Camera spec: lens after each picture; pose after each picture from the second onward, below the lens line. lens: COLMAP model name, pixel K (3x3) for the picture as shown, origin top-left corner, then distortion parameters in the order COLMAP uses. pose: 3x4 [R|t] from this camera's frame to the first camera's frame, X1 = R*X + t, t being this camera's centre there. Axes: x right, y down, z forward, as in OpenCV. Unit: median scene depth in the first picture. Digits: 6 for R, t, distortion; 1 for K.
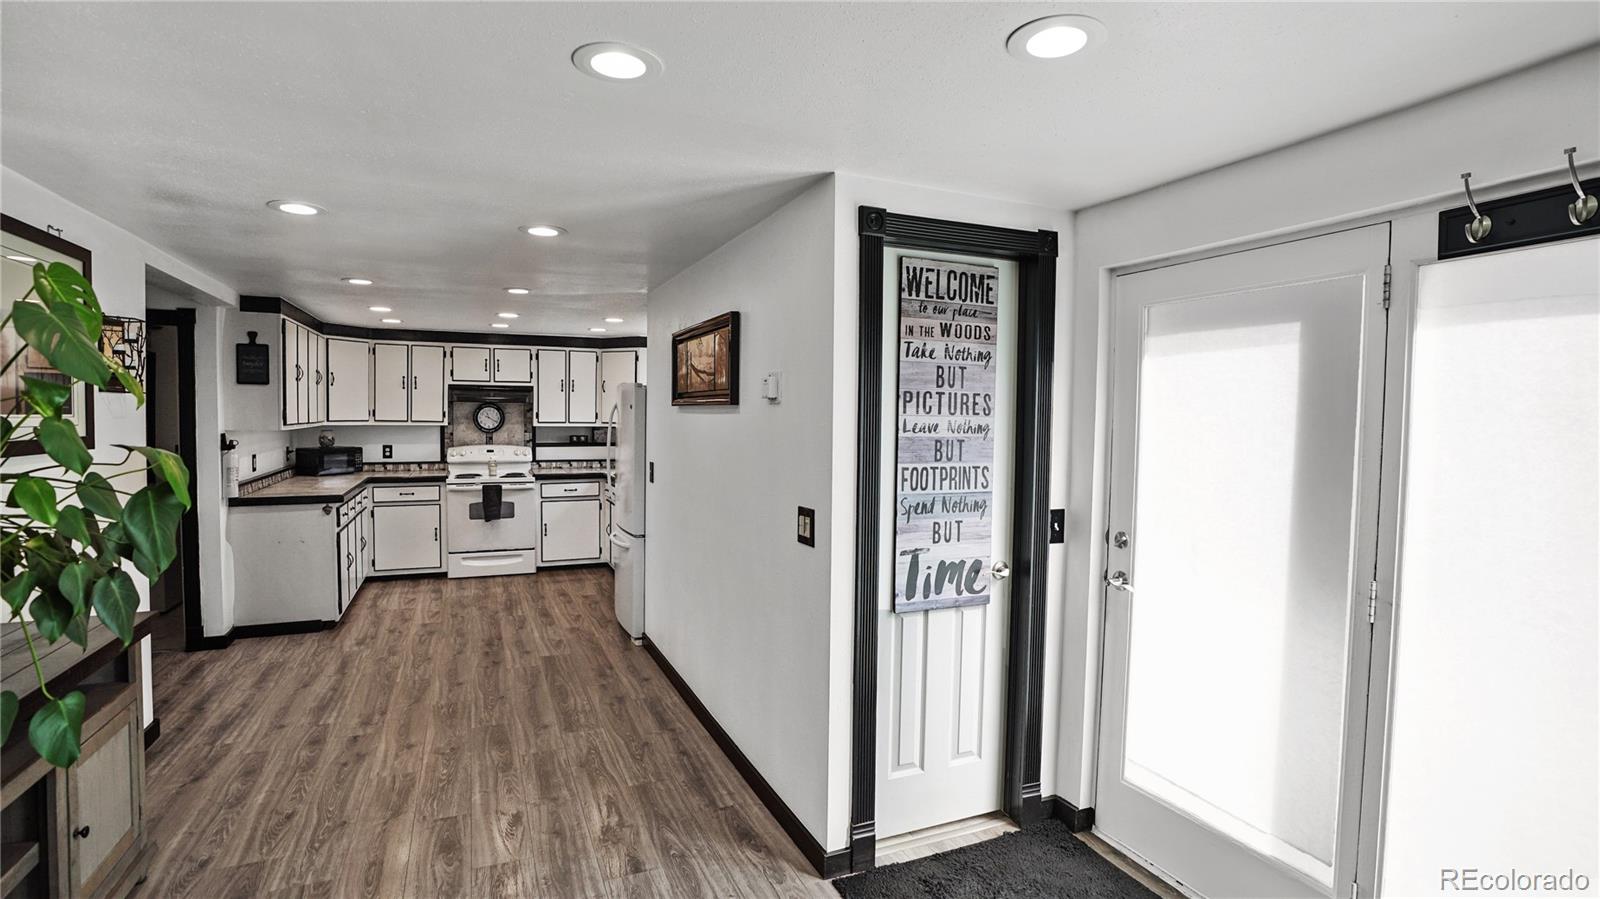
lens RADIAL K [[746.1, 0, 800.0], [0, 746.1, 449.5], [0, 0, 1]] dist [-0.072664, 0.032111]
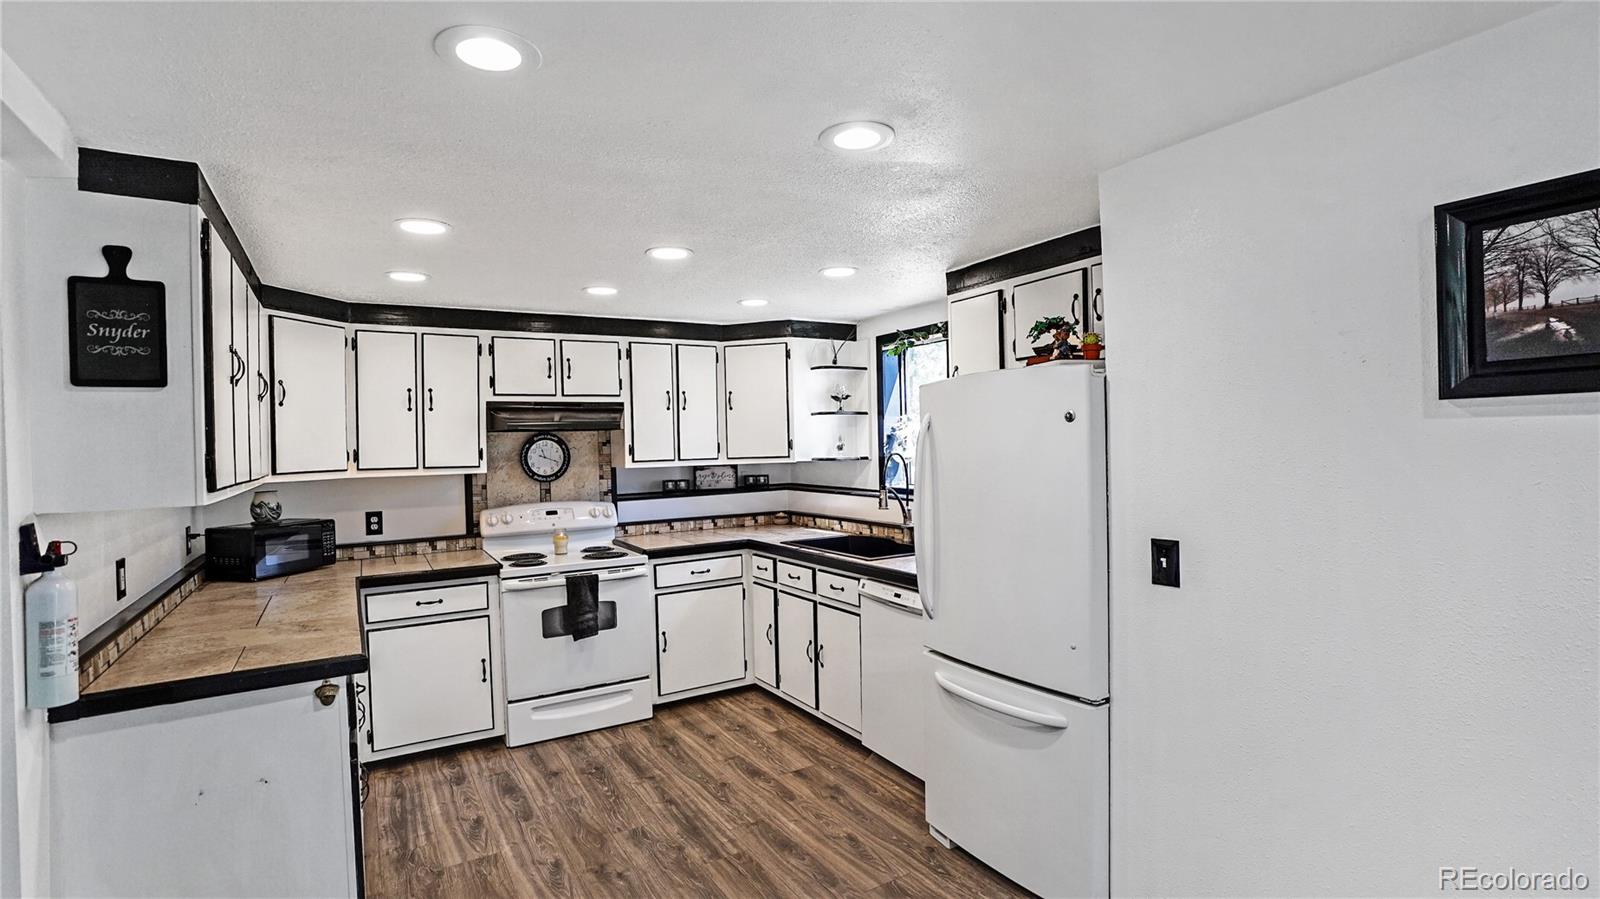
lens RADIAL K [[733.6, 0, 800.0], [0, 733.6, 449.5], [0, 0, 1]] dist [-0.069210, 0.025444]
pose [[0.990263, -0.039145, 0.133596, -0.311445], [0.044239, 0.998394, -0.035375, -0.020118], [-0.131996, 0.040941, 0.990404, 0.404492]]
